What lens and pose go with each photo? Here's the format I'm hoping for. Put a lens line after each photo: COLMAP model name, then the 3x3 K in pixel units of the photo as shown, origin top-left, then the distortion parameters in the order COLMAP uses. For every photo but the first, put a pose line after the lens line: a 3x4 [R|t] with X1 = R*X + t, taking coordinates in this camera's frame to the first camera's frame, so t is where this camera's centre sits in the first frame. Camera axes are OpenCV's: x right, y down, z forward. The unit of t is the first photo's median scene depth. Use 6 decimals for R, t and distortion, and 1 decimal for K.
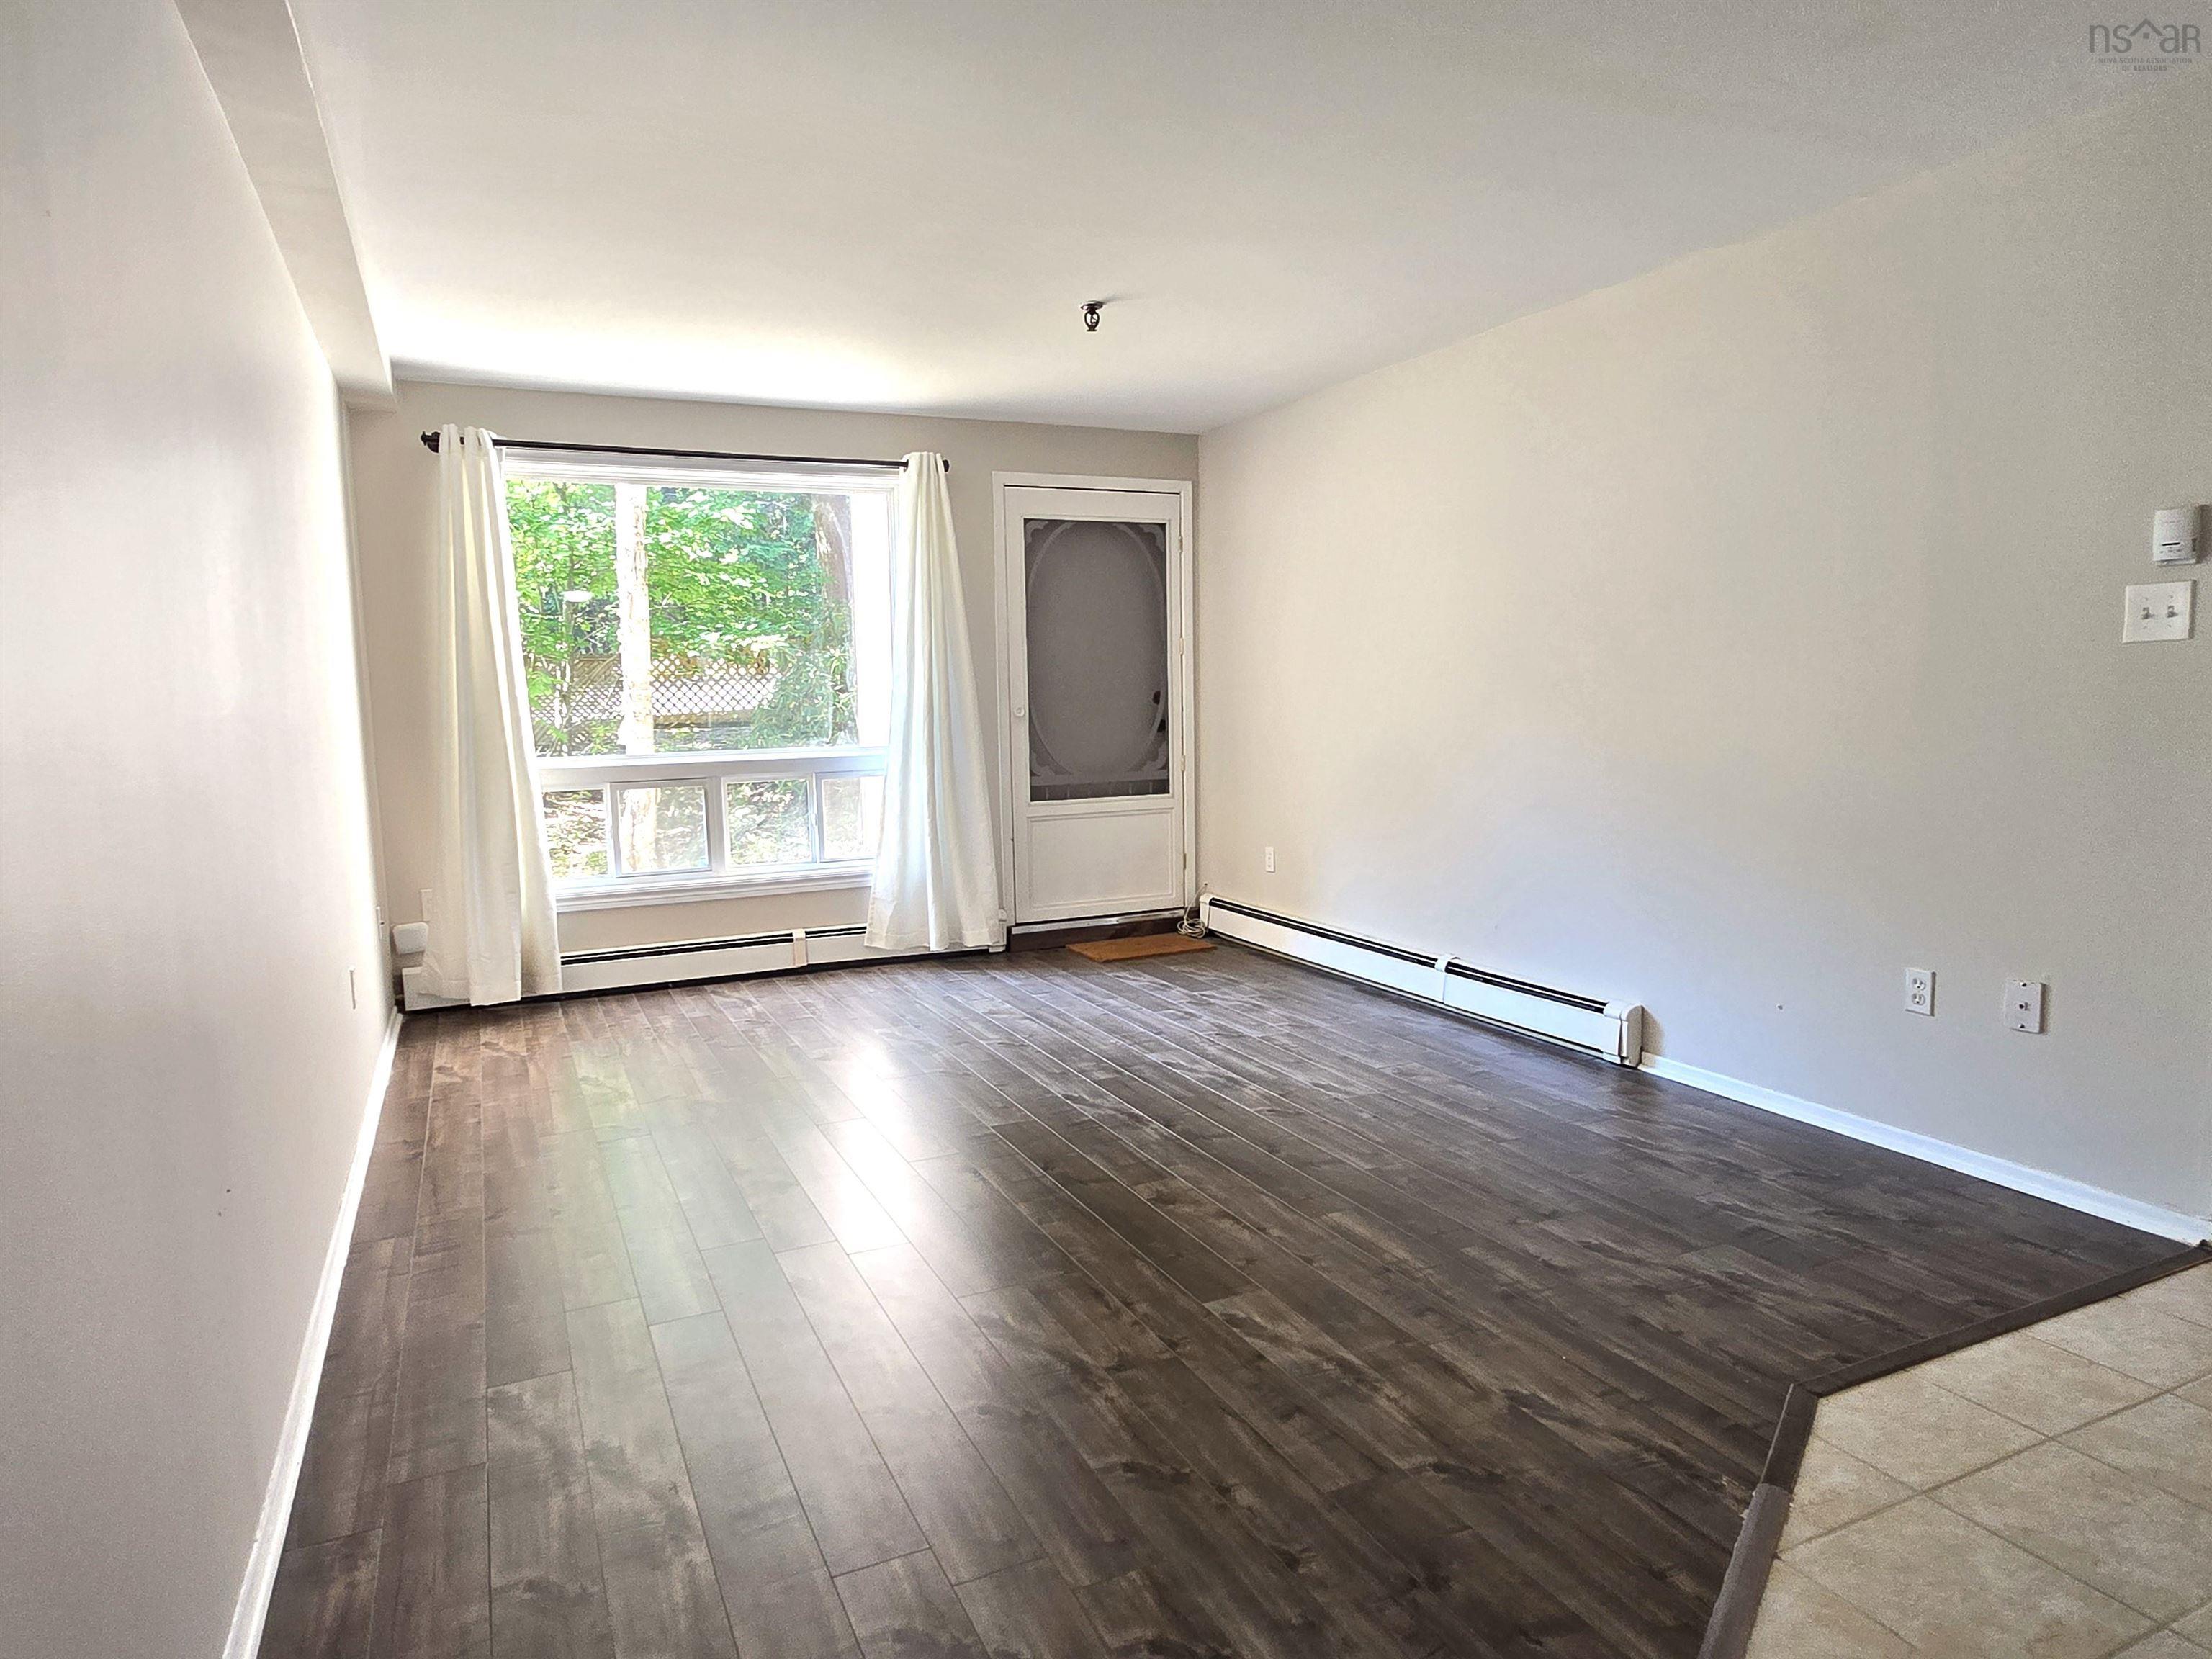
lens RADIAL K [[1328.0, 0, 1101.1], [0, 1328.0, 846.7], [0, 0, 1]] dist [-0.000396, -0.001433]
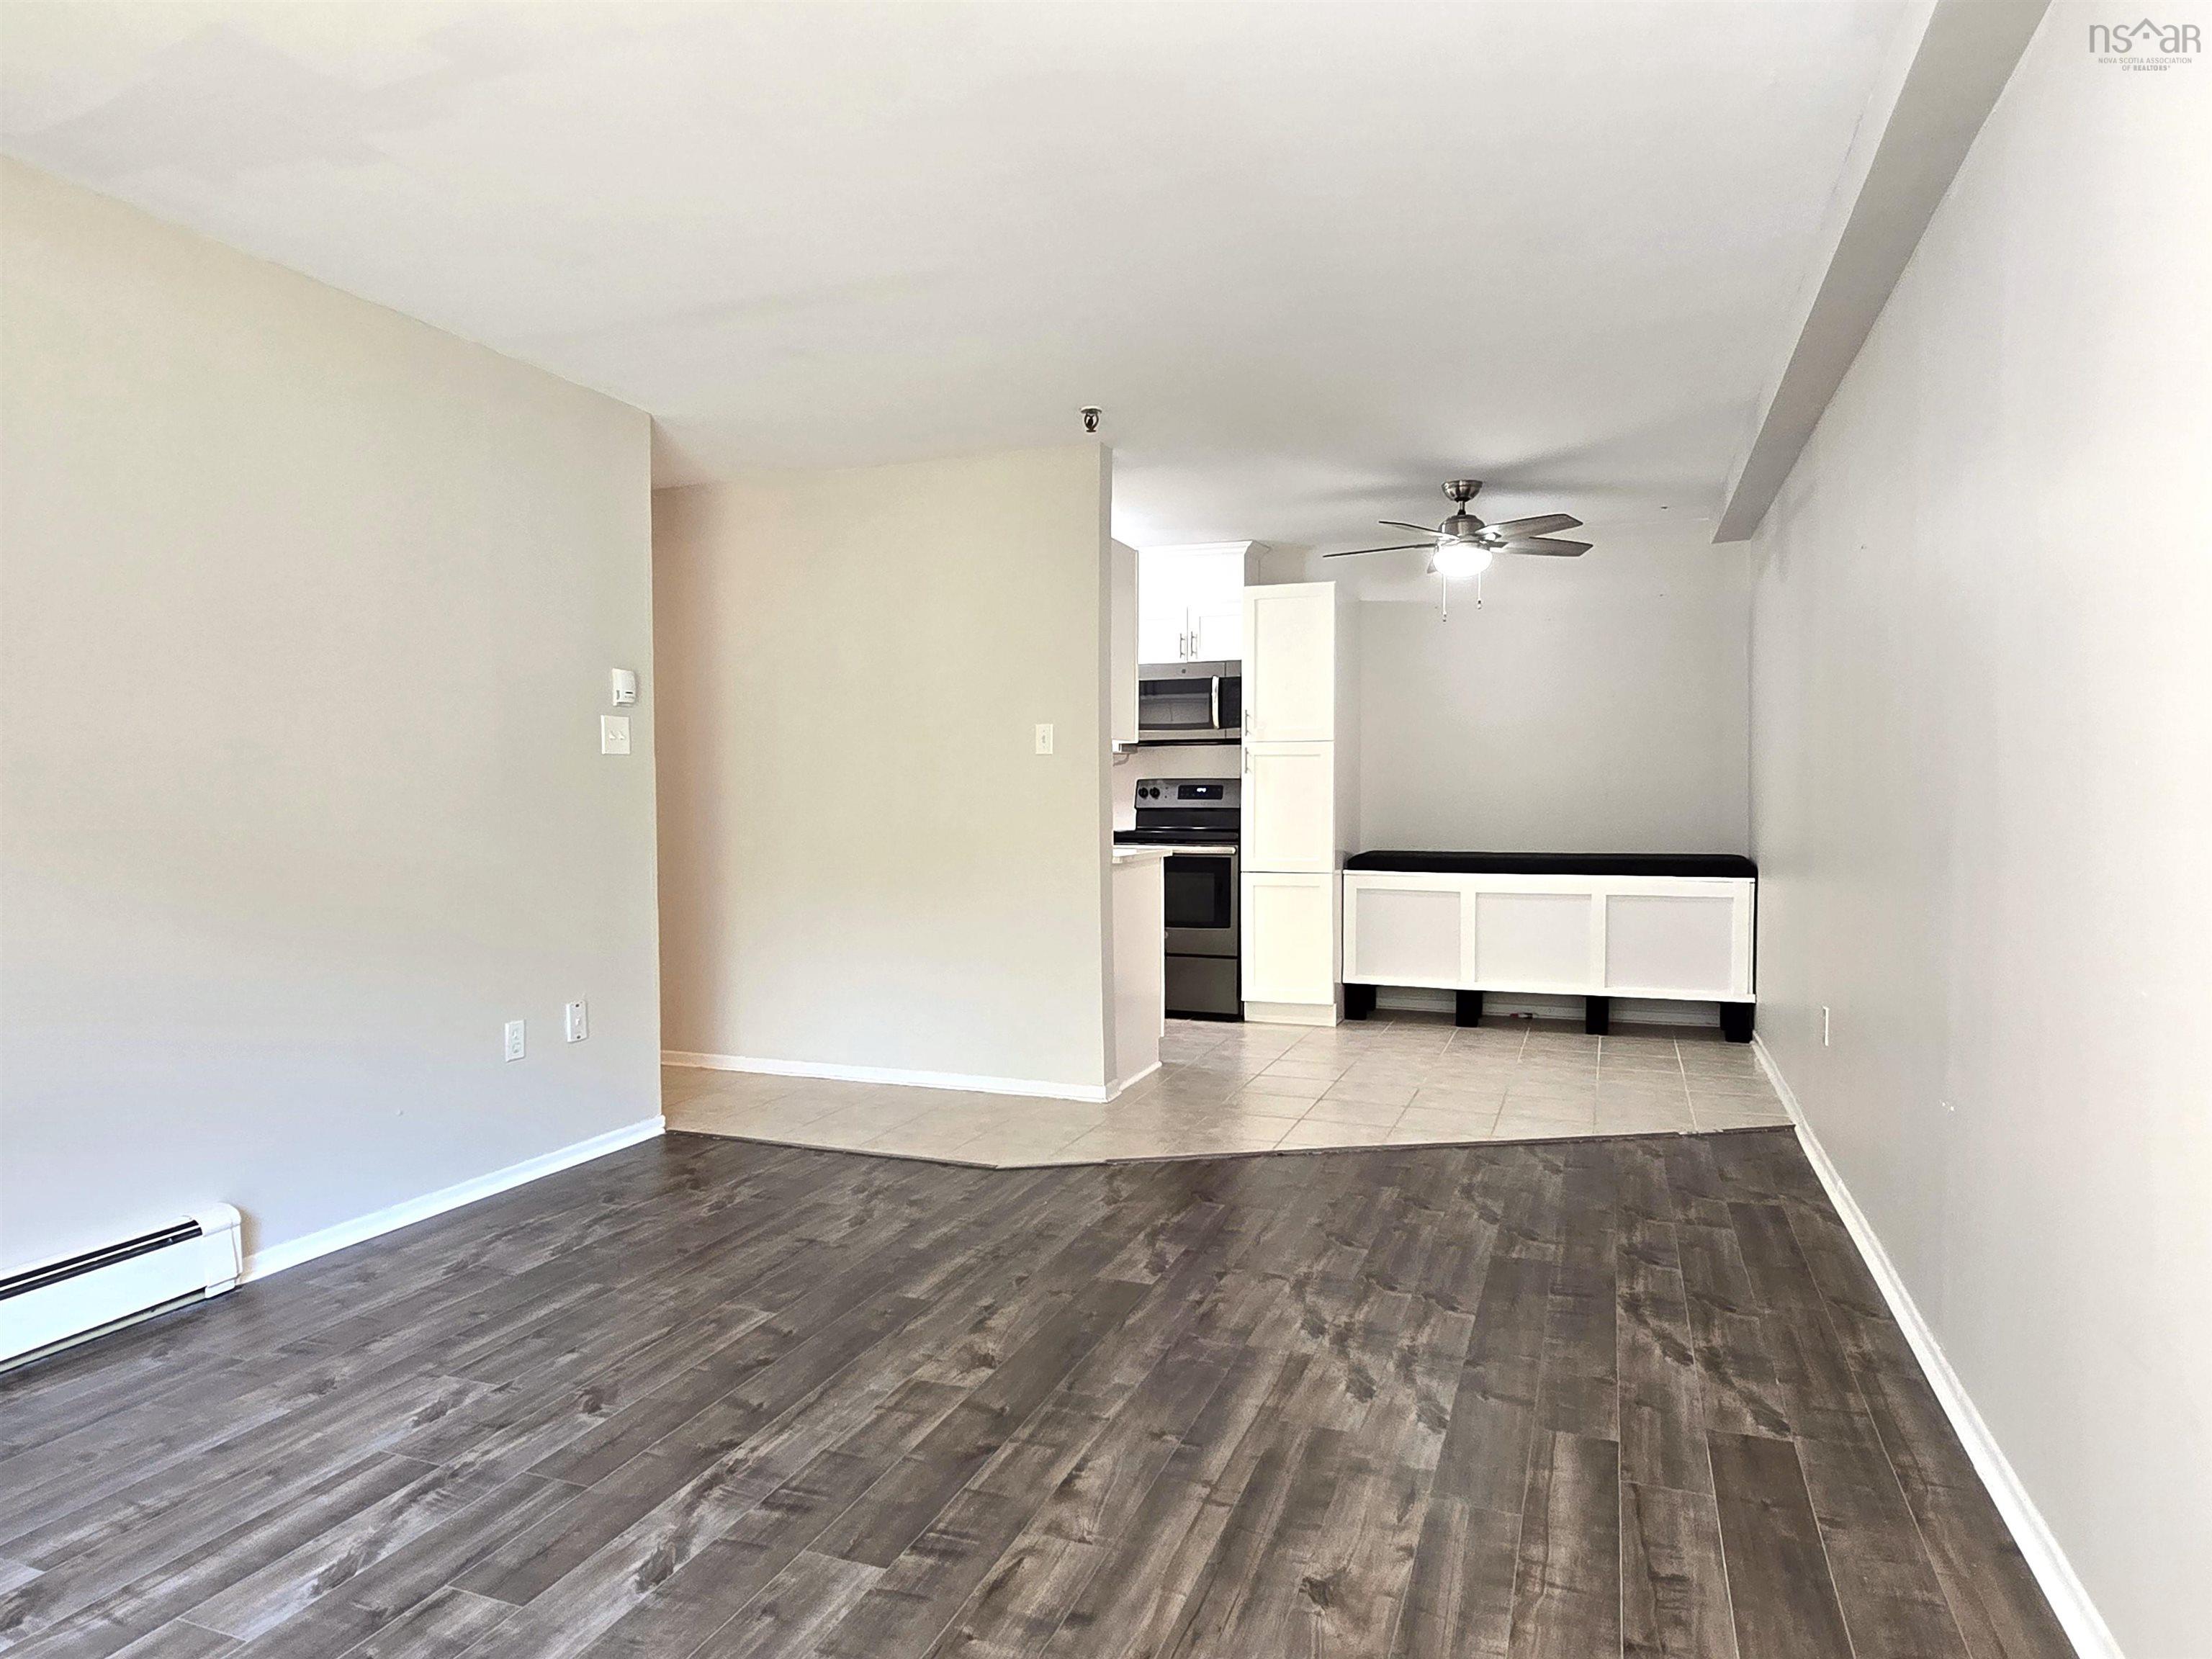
lens RADIAL K [[1328.0, 0, 1101.6], [0, 1328.0, 826.3], [0, 0, 1]] dist [-0.000396, -0.001433]
pose [[-0.693422, 0.005027, 0.720514, -0.573522], [0.103125, 0.990373, 0.092338, -0.129924], [-0.713114, 0.138332, -0.687265, 1.387029]]
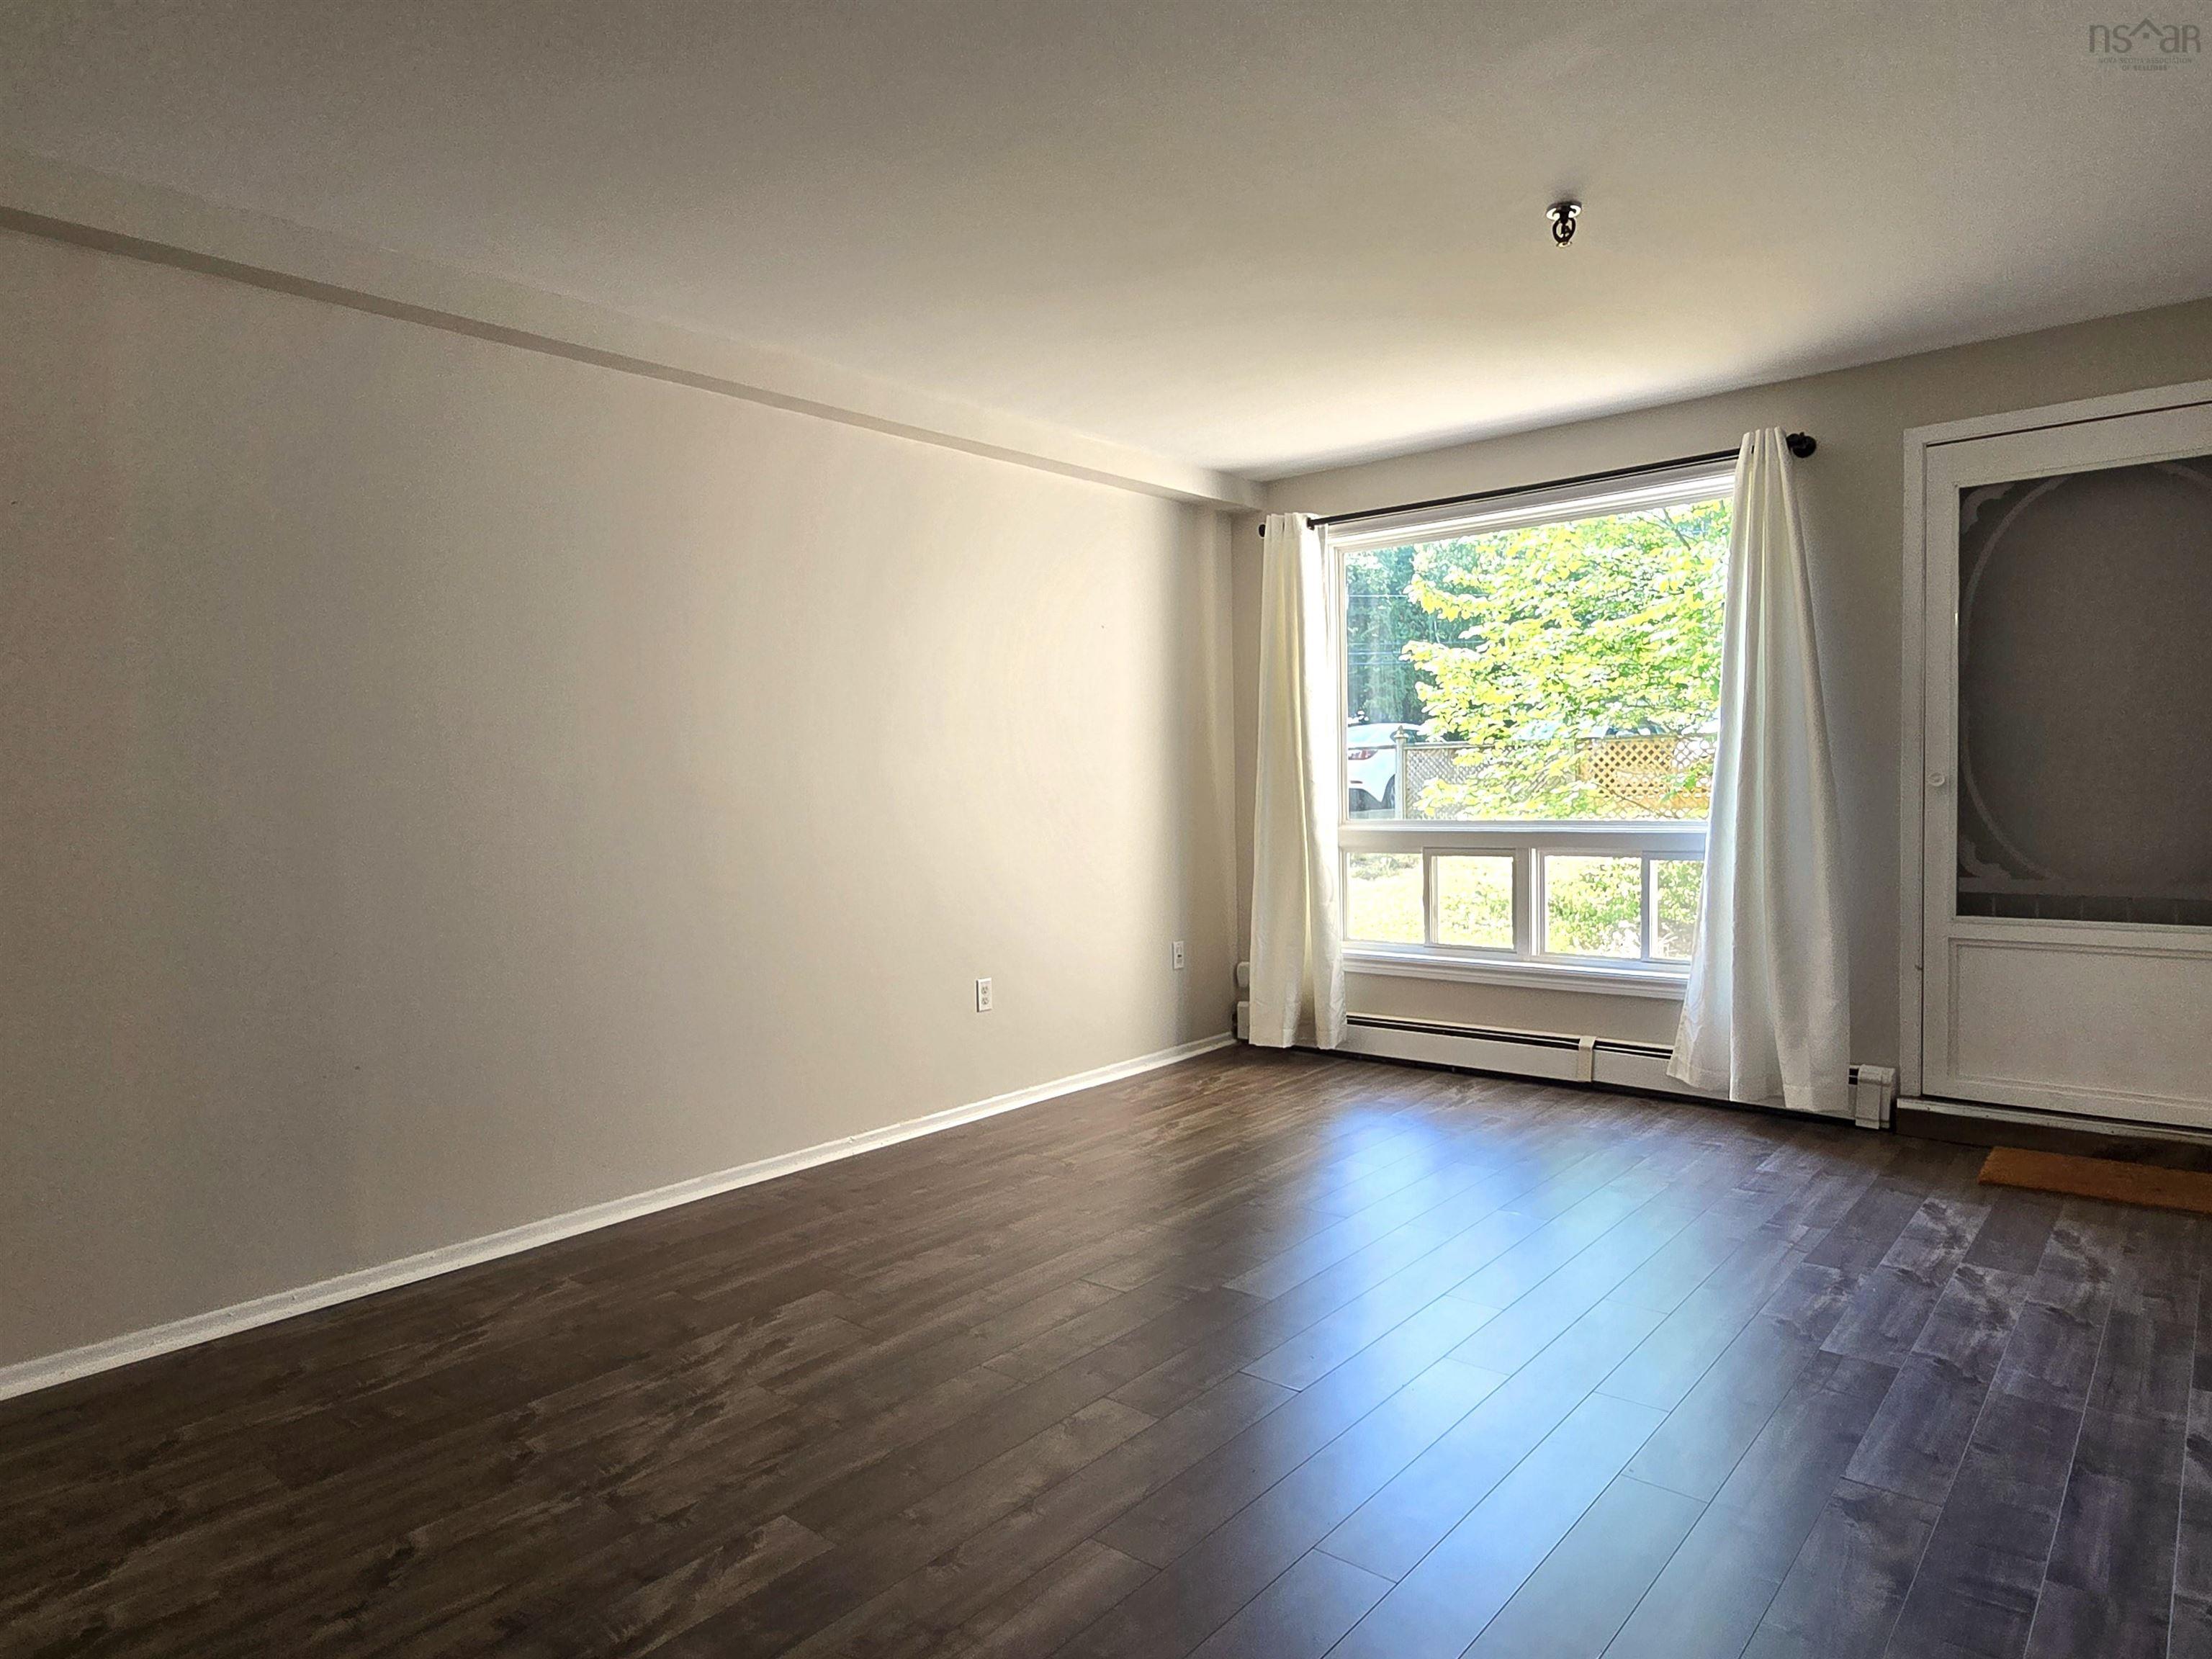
lens RADIAL K [[1328.0, 0, 1103.0], [0, 1328.0, 843.9], [0, 0, 1]] dist [-0.000396, -0.001433]
pose [[0.413240, 0.055100, -0.908954, 0.680461], [-0.094166, 0.995402, 0.017529, -0.075624], [0.905740, 0.078349, 0.416529, 0.629834]]
